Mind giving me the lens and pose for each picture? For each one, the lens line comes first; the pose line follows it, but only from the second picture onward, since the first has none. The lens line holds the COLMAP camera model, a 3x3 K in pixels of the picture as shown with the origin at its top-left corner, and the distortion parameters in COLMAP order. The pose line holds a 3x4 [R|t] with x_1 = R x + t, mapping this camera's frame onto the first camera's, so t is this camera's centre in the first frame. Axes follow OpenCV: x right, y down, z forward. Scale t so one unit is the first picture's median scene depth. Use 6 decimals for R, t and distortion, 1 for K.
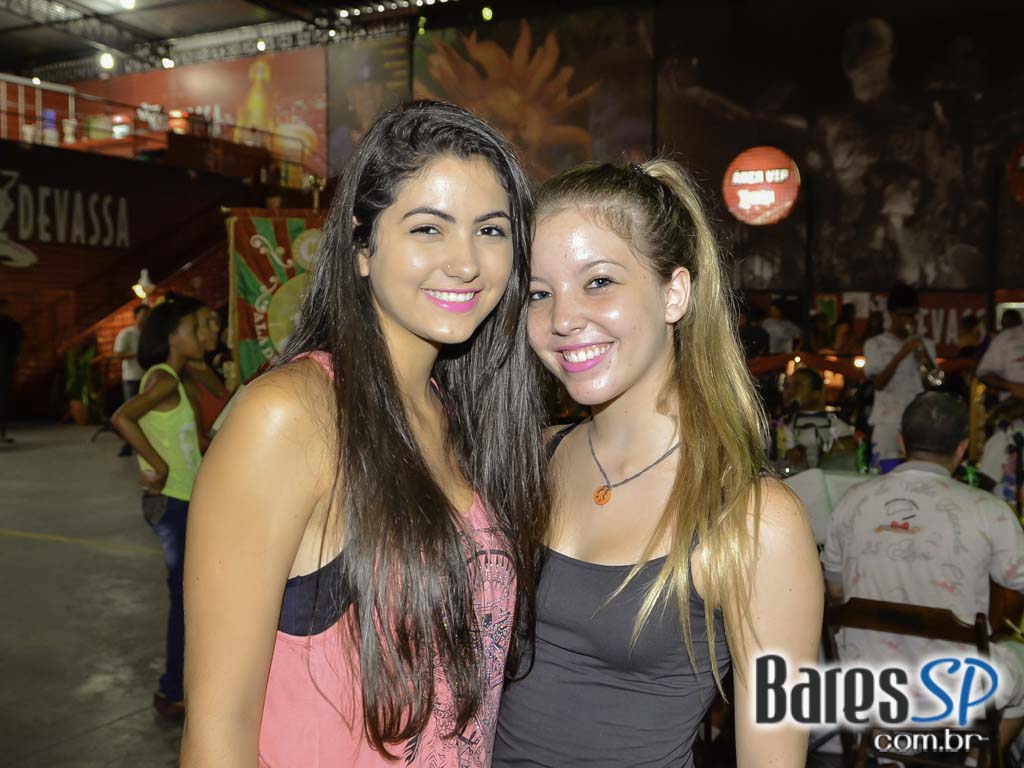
lens RADIAL K [[1173.7, 0, 520.7], [0, 1173.7, 376.9], [0, 0, 1]] dist [-0.041180, 0.000000]
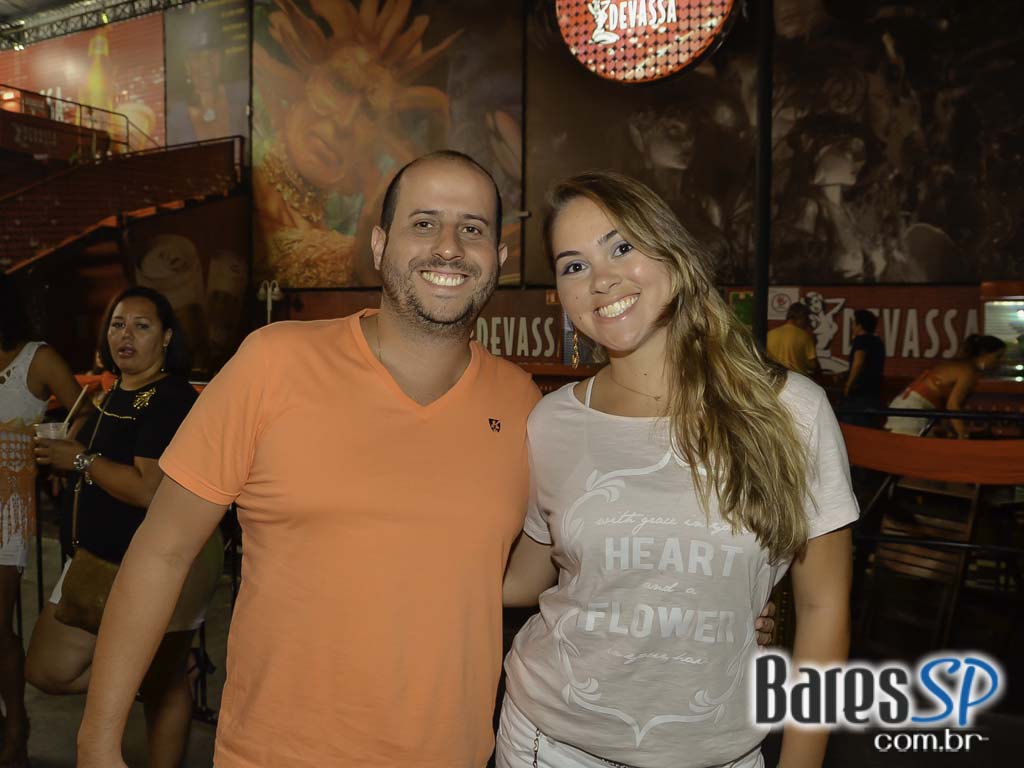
lens RADIAL K [[869.1, 0, 522.2], [0, 869.1, 384.4], [0, 0, 1]] dist [-0.121832, 0.089442]
pose [[0.999080, -0.005524, 0.042535, 0.093132], [0.004383, 0.999630, 0.026862, -0.024388], [-0.042668, -0.026651, 0.998734, 0.439869]]
